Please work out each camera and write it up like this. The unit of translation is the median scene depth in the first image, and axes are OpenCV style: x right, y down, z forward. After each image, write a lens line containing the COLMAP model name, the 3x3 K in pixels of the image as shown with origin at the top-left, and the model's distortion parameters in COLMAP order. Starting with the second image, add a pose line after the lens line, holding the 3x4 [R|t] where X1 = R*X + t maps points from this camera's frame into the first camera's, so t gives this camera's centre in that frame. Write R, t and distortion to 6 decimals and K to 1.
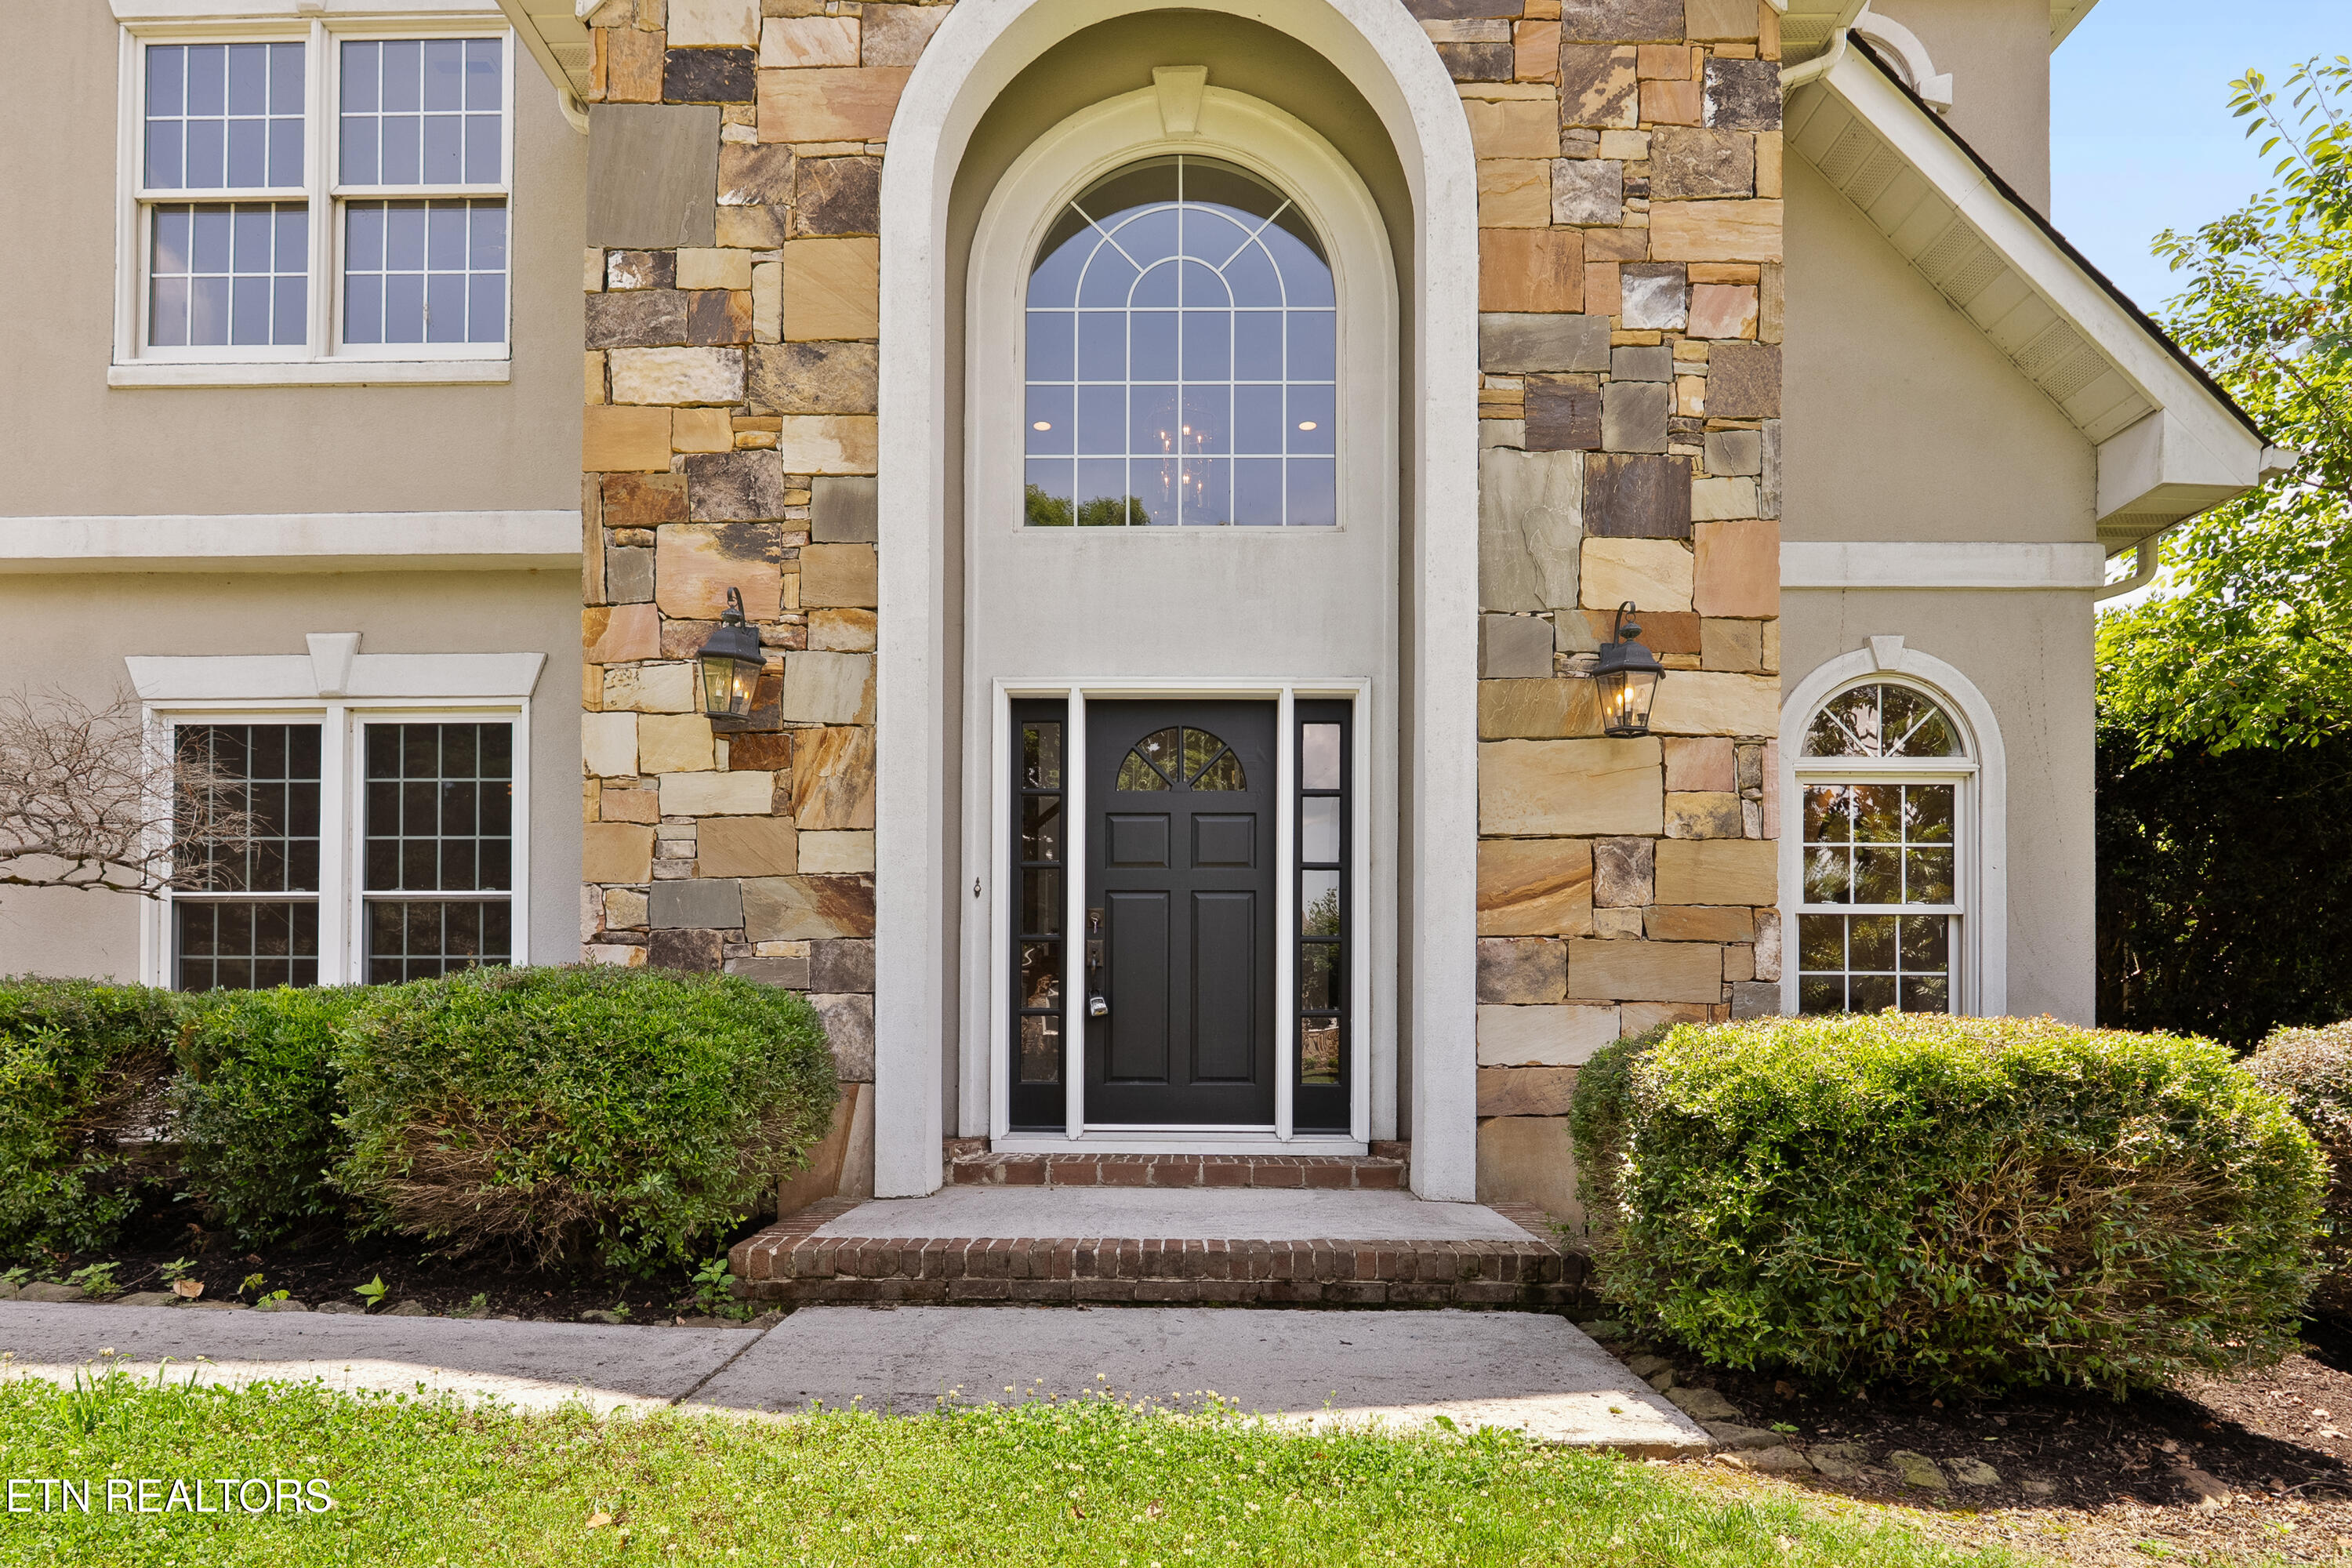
lens RADIAL K [[1069.9, 0, 1176.1], [0, 1069.9, 956.2], [0, 0, 1]] dist [-0.001125, -0.000172]
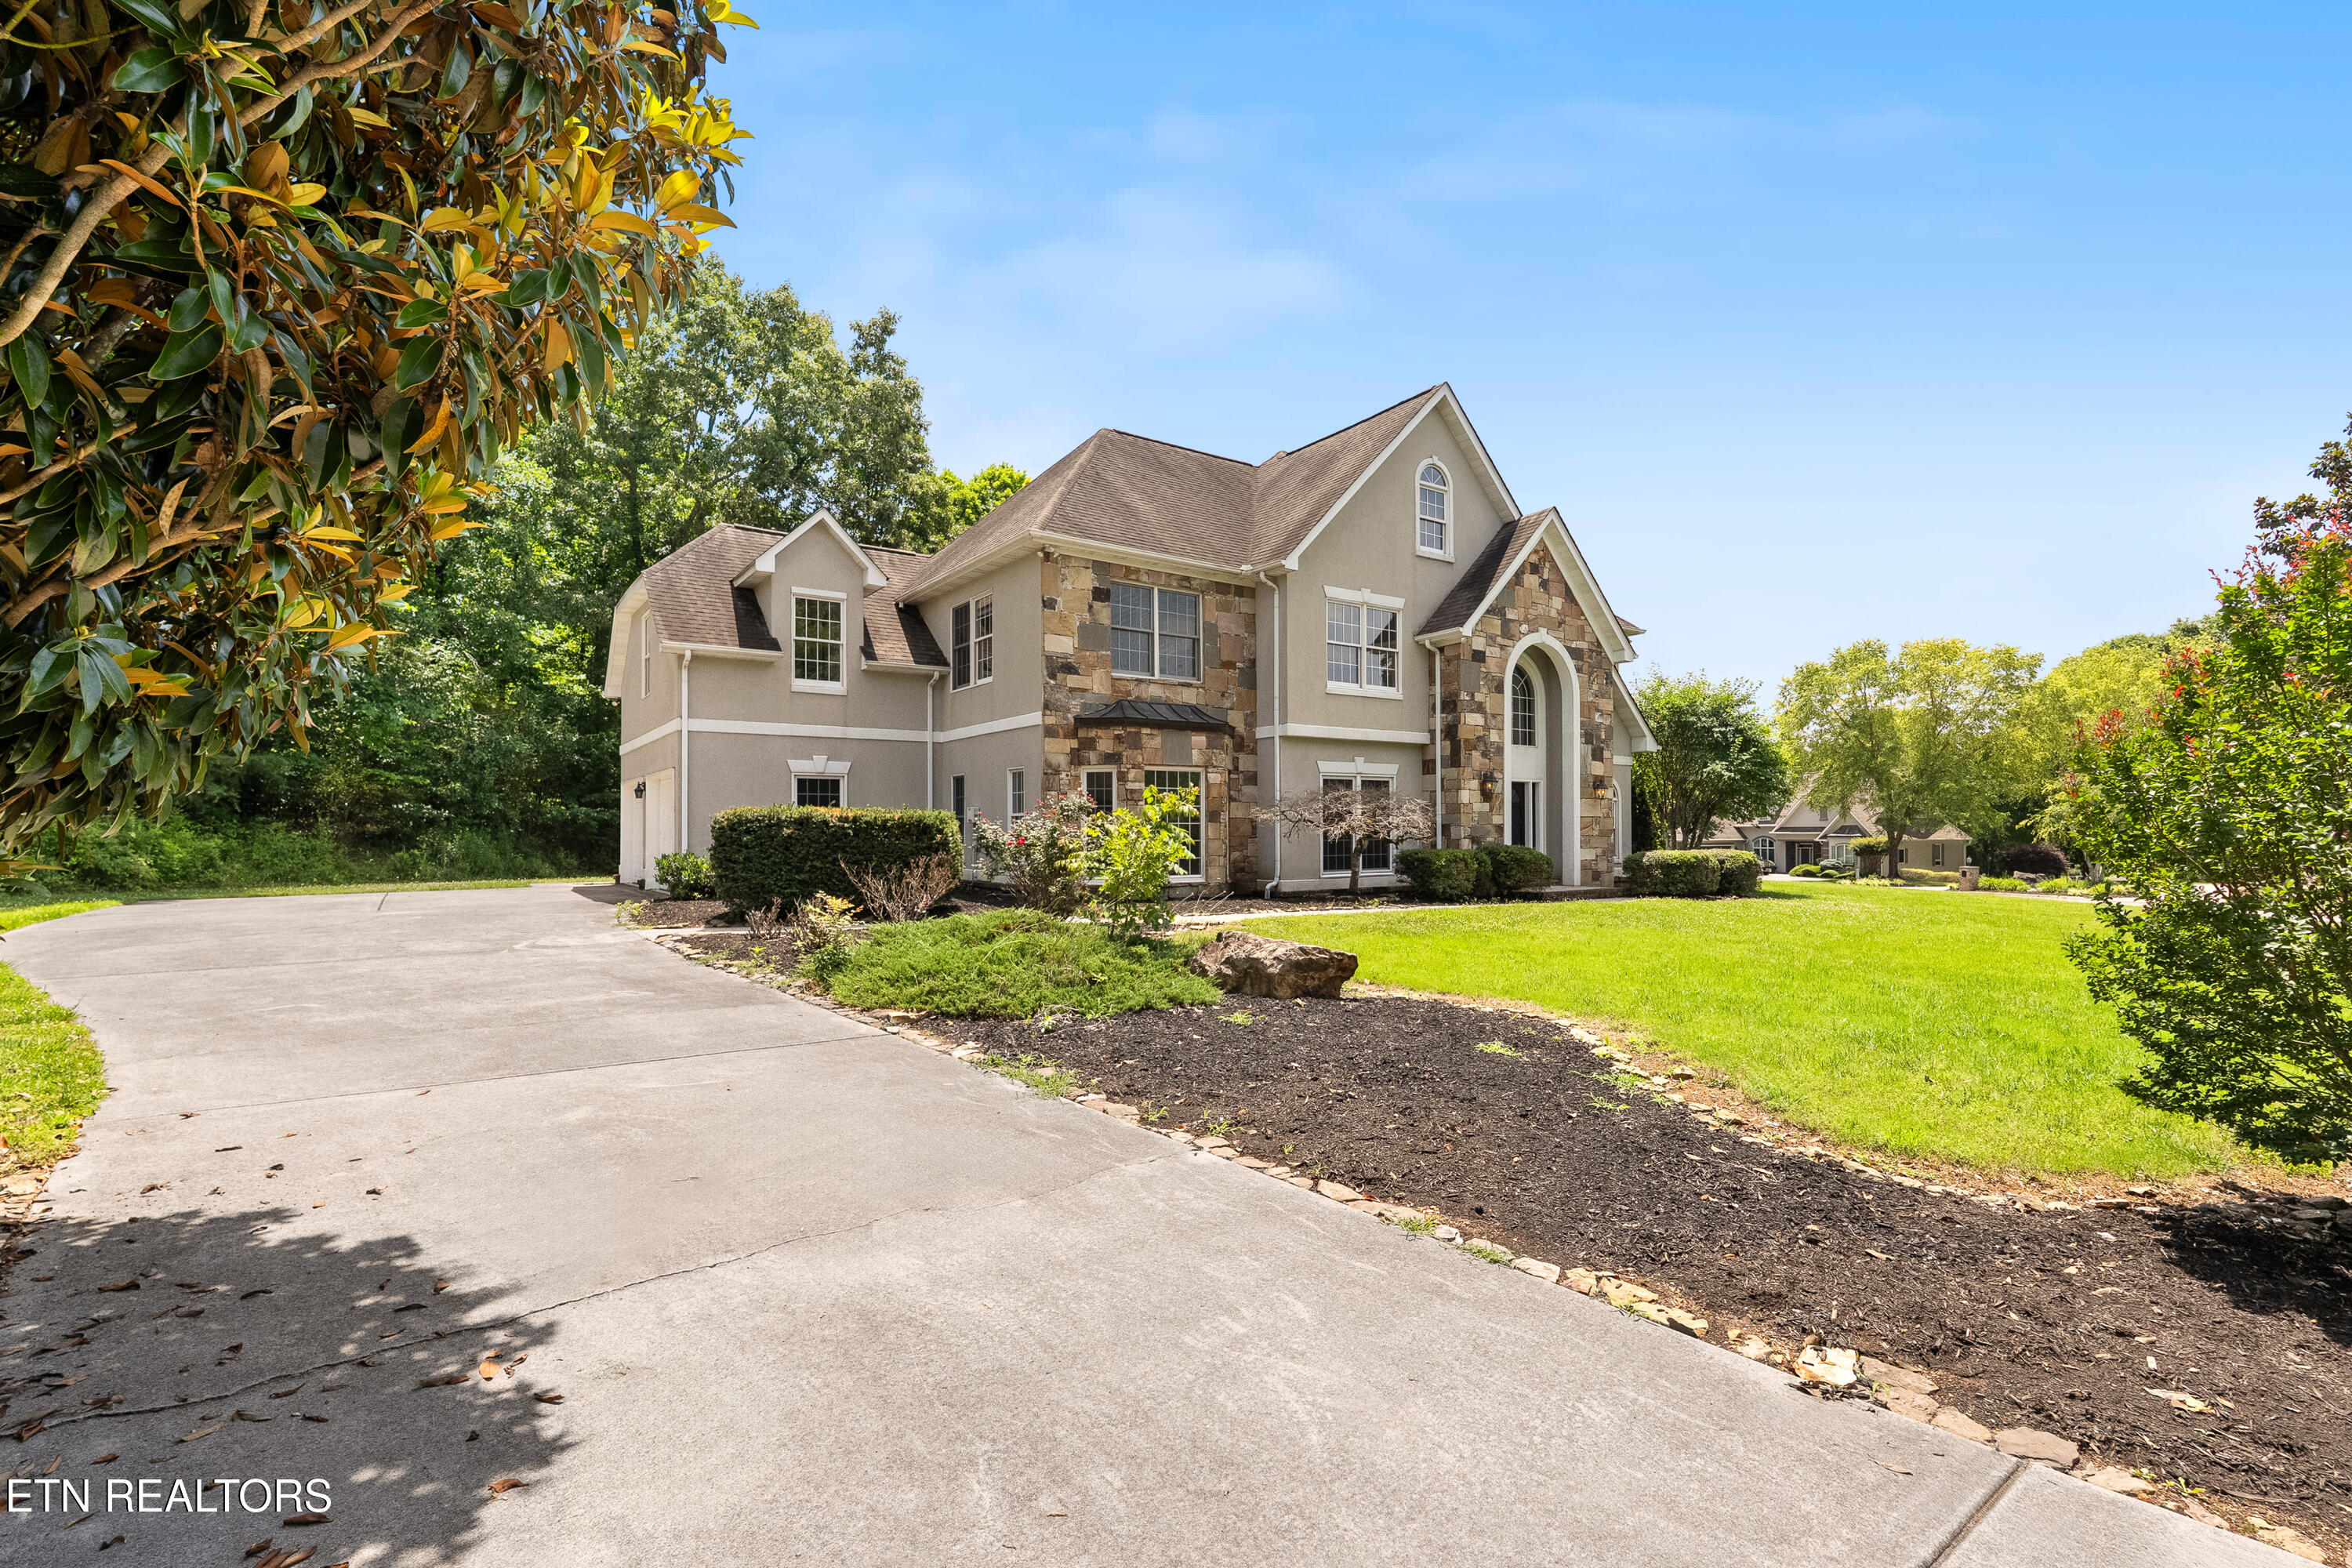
lens RADIAL K [[1045.5, 0, 1173.2], [0, 1045.5, 817.8], [0, 0, 1]] dist [-0.001071, -0.000131]
pose [[0.827097, 0.003252, 0.562051, -4.202458], [-0.003109, 0.999994, -0.001210, -0.095595], [-0.562051, -0.000747, 0.827102, -2.098745]]
